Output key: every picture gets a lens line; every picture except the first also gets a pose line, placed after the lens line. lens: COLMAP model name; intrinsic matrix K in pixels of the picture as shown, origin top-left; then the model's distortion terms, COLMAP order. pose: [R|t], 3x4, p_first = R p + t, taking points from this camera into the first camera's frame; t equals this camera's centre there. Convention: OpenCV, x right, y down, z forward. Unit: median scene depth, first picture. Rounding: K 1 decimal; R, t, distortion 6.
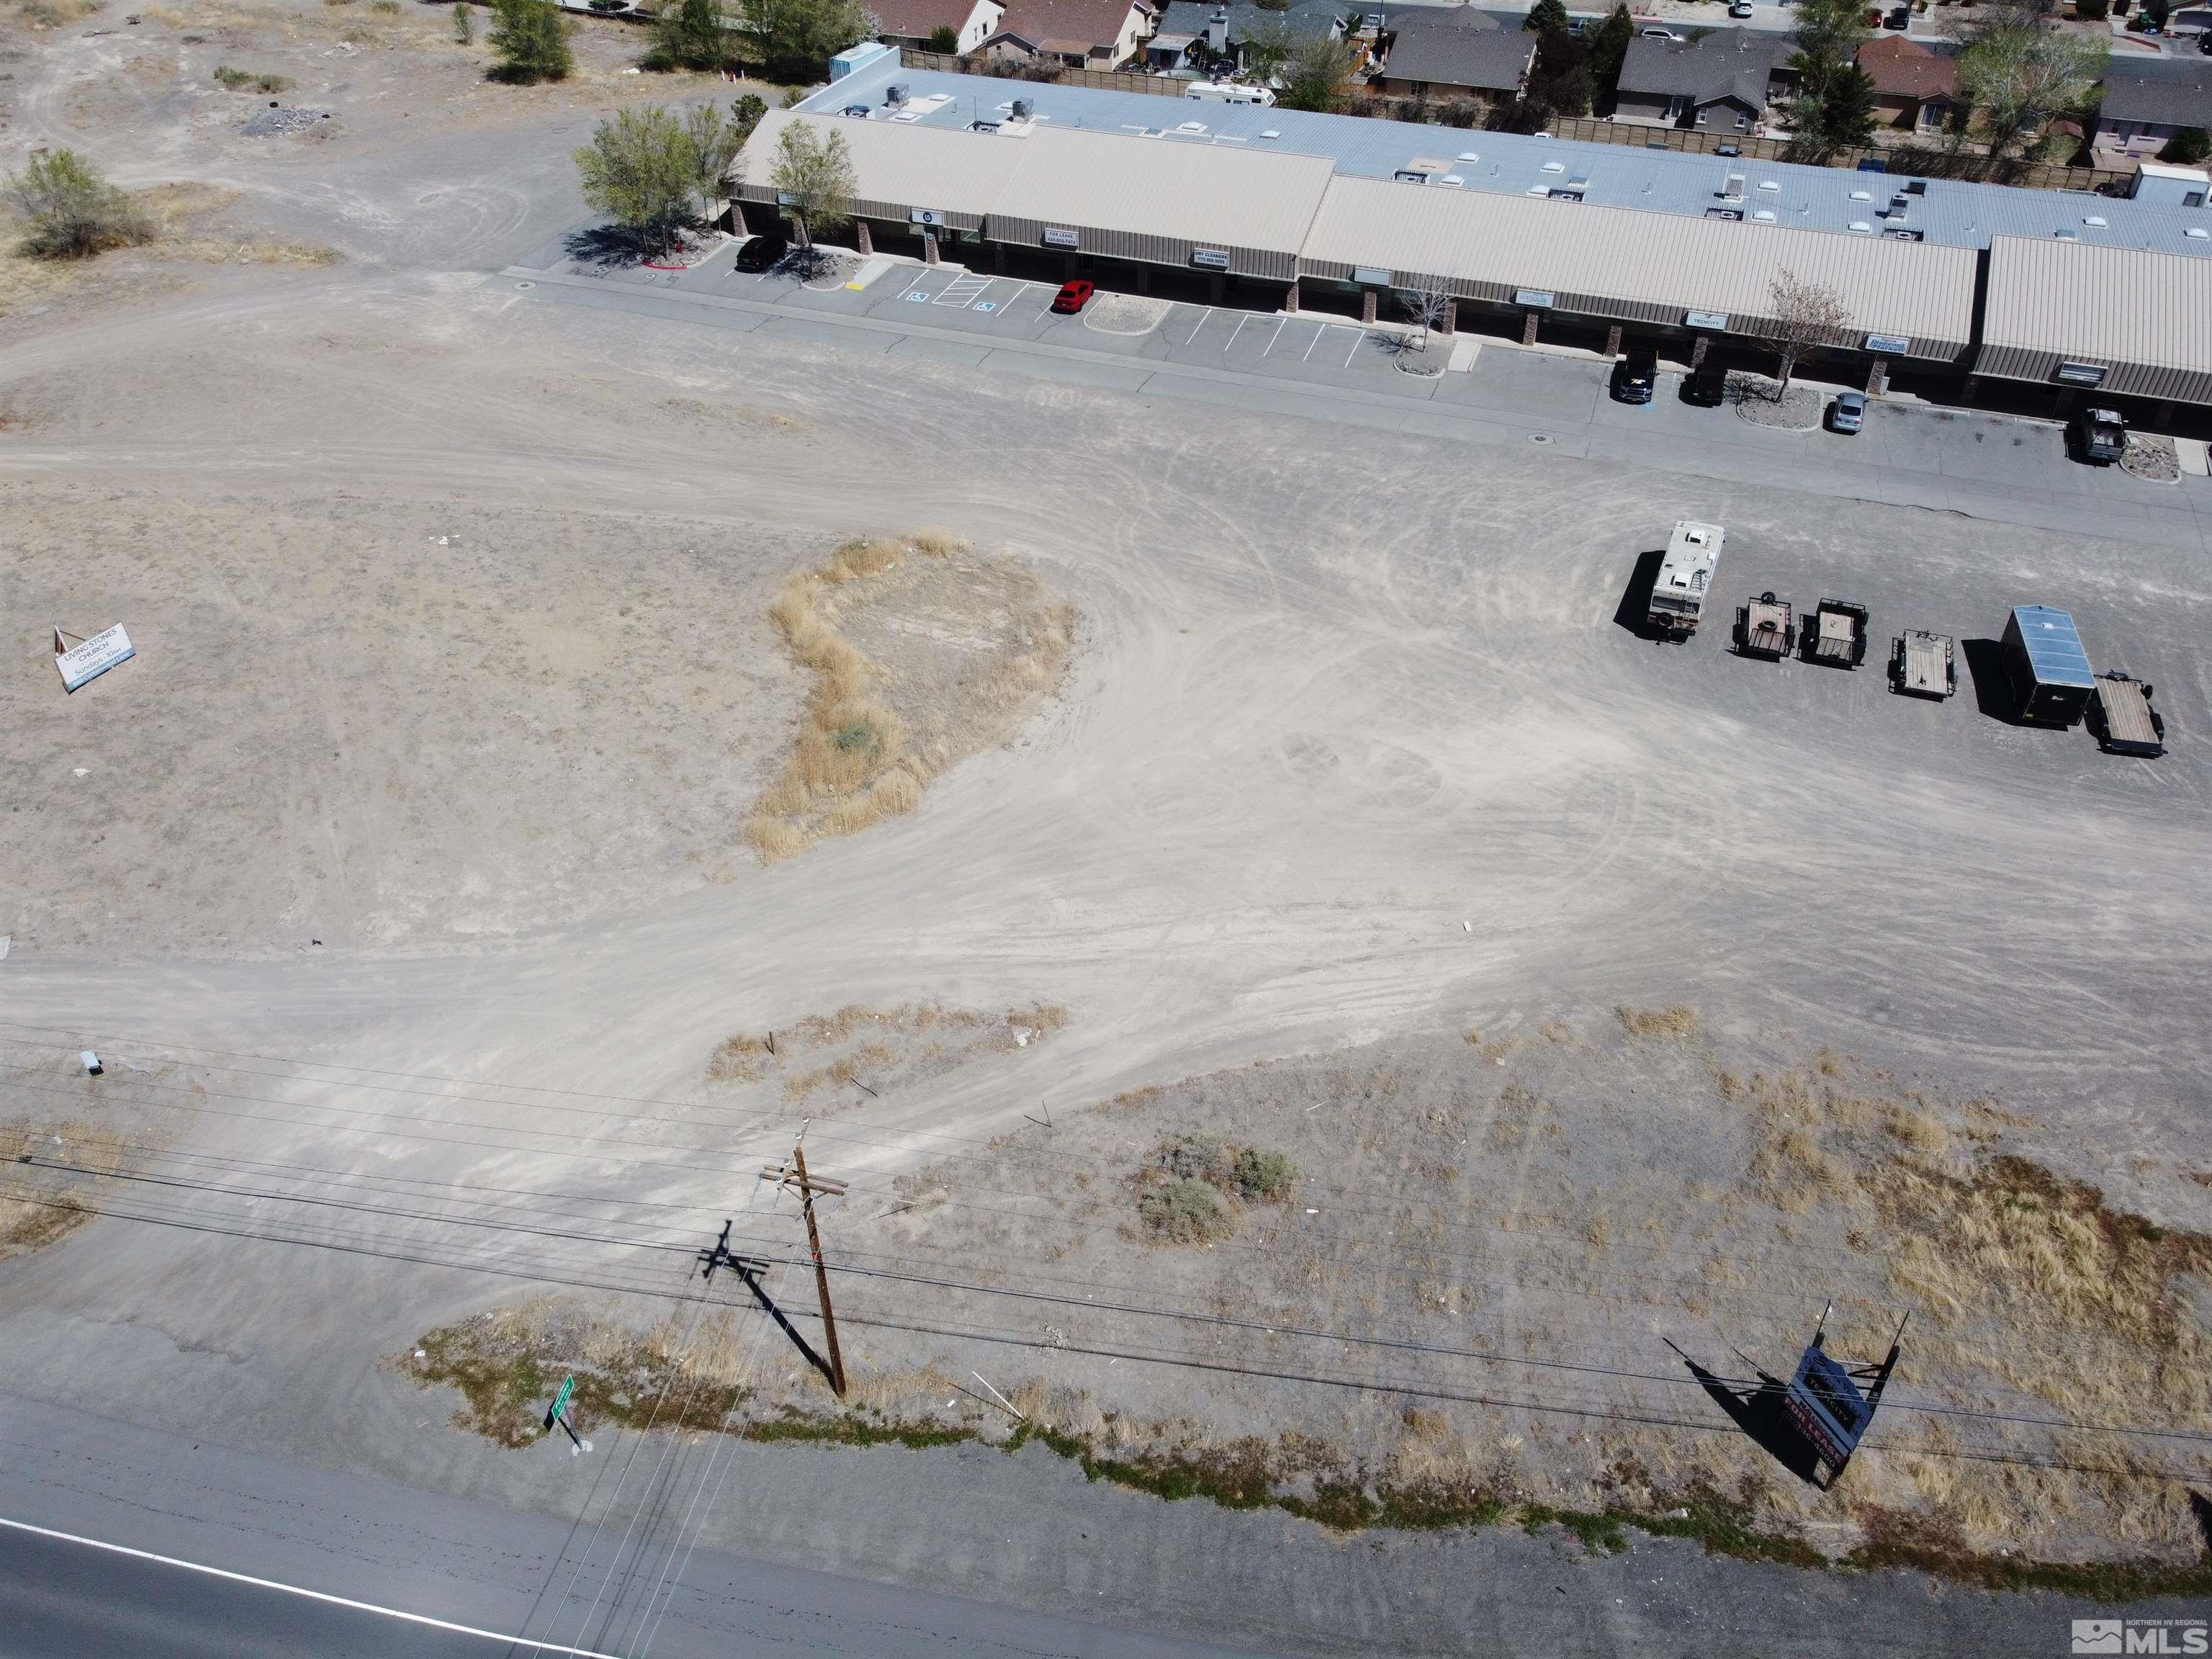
lens RADIAL K [[1675.7, 0, 1121.9], [0, 1675.7, 819.3], [0, 0, 1]] dist [0.001792, -0.004657]
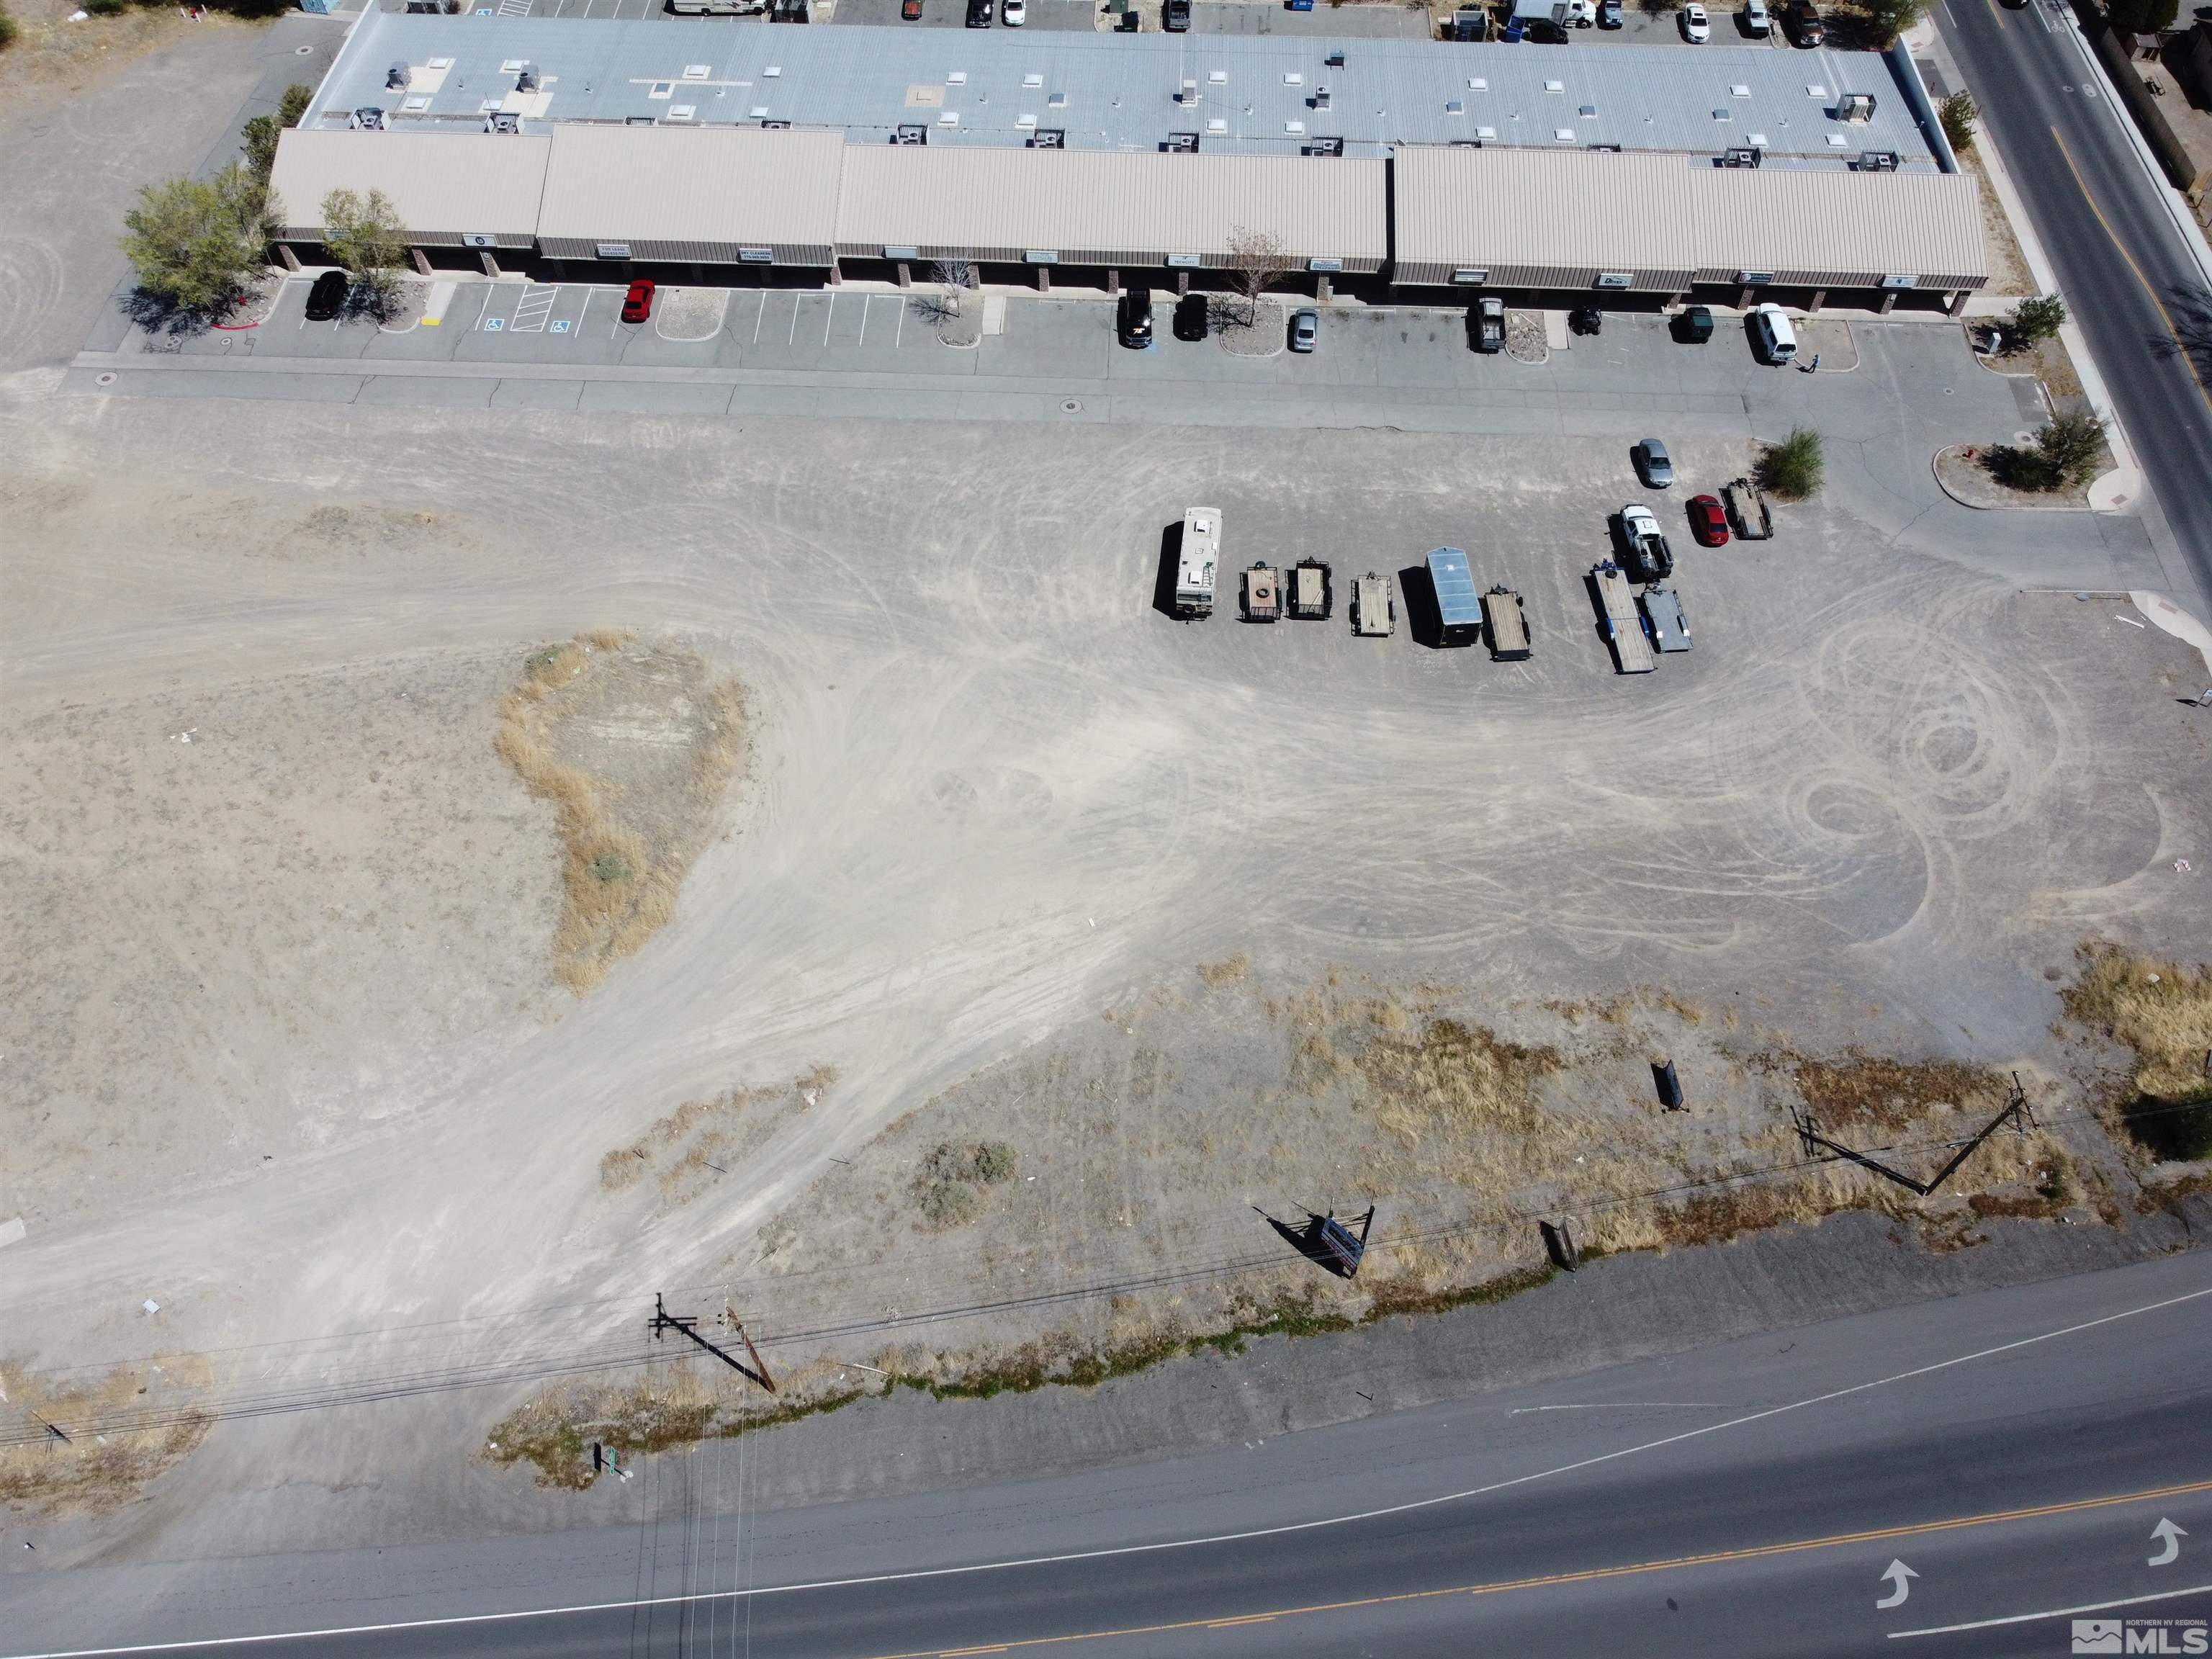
lens RADIAL K [[1675.7, 0, 1119.7], [0, 1675.7, 816.6], [0, 0, 1]] dist [0.001792, -0.004657]
pose [[0.955529, -0.240302, 0.170938, 0.005152], [0.186733, 0.941673, 0.279969, -0.394671], [-0.228245, -0.235598, 0.944668, -0.323713]]
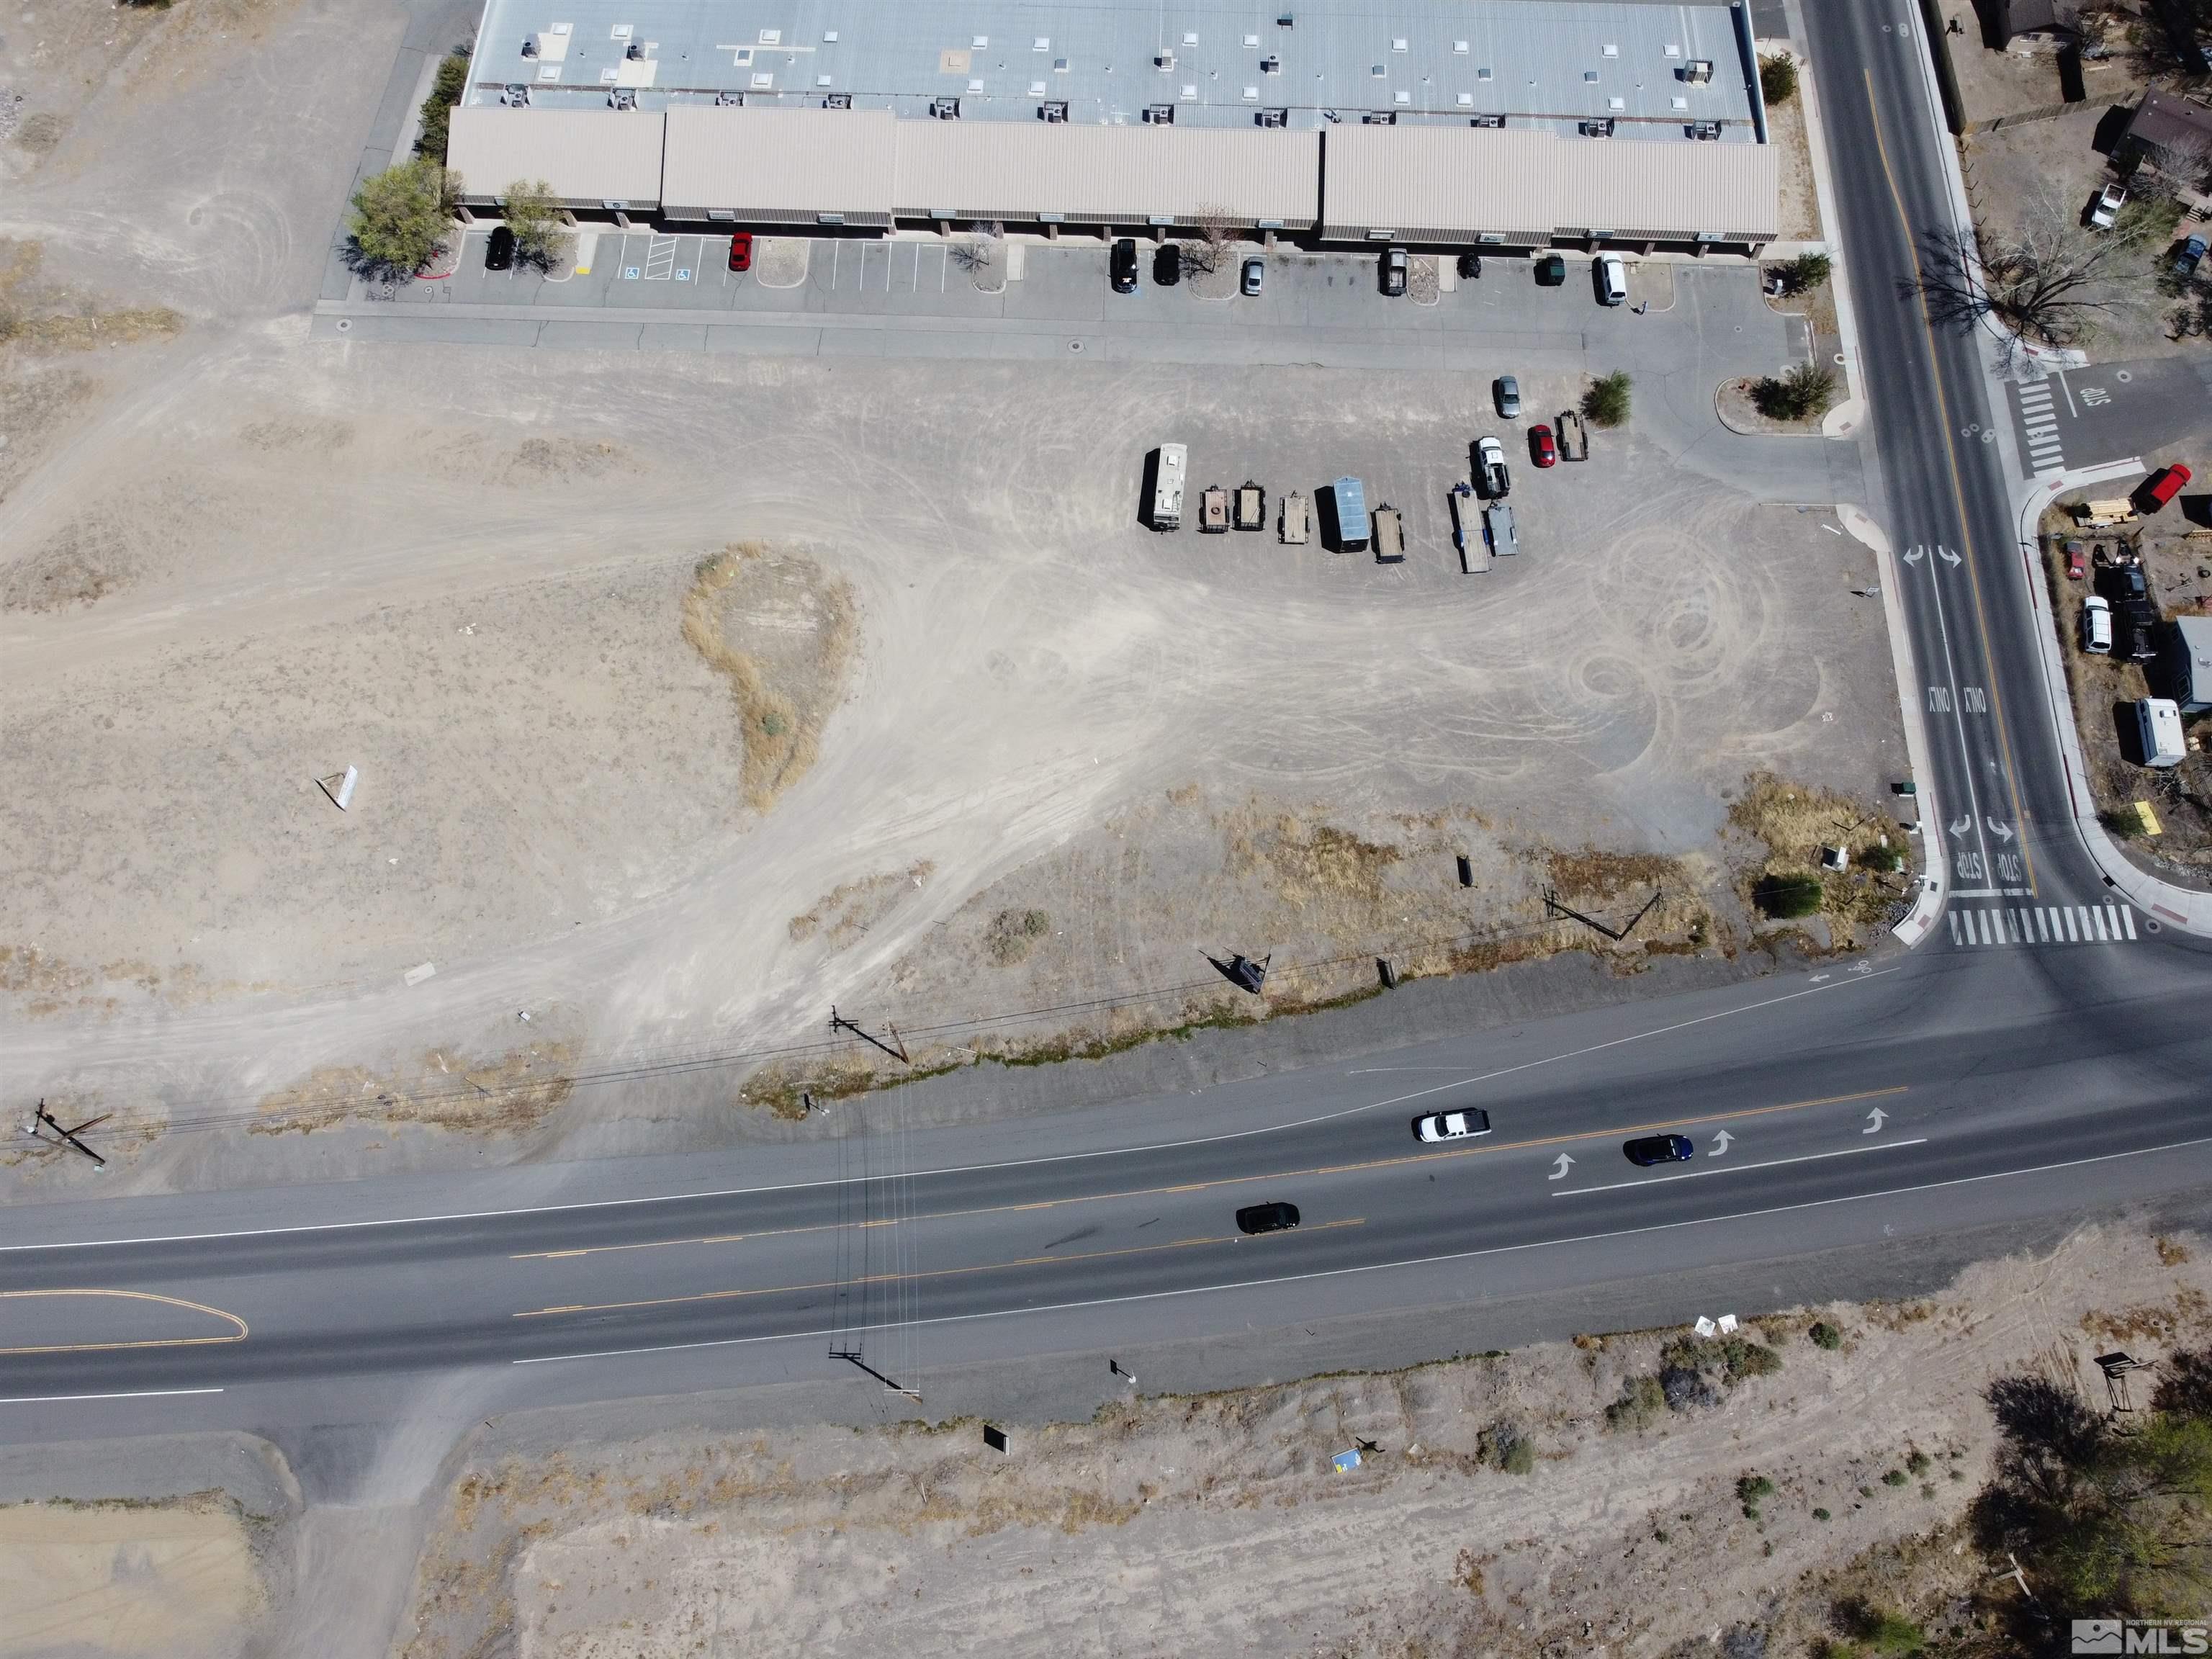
lens RADIAL K [[1675.7, 0, 1123.4], [0, 1675.7, 809.1], [0, 0, 1]] dist [0.001792, -0.004657]
pose [[0.953727, -0.277428, 0.115920, -0.026179], [0.192133, 0.858881, 0.474772, -0.848549], [-0.231277, -0.430531, 0.872441, -0.868256]]
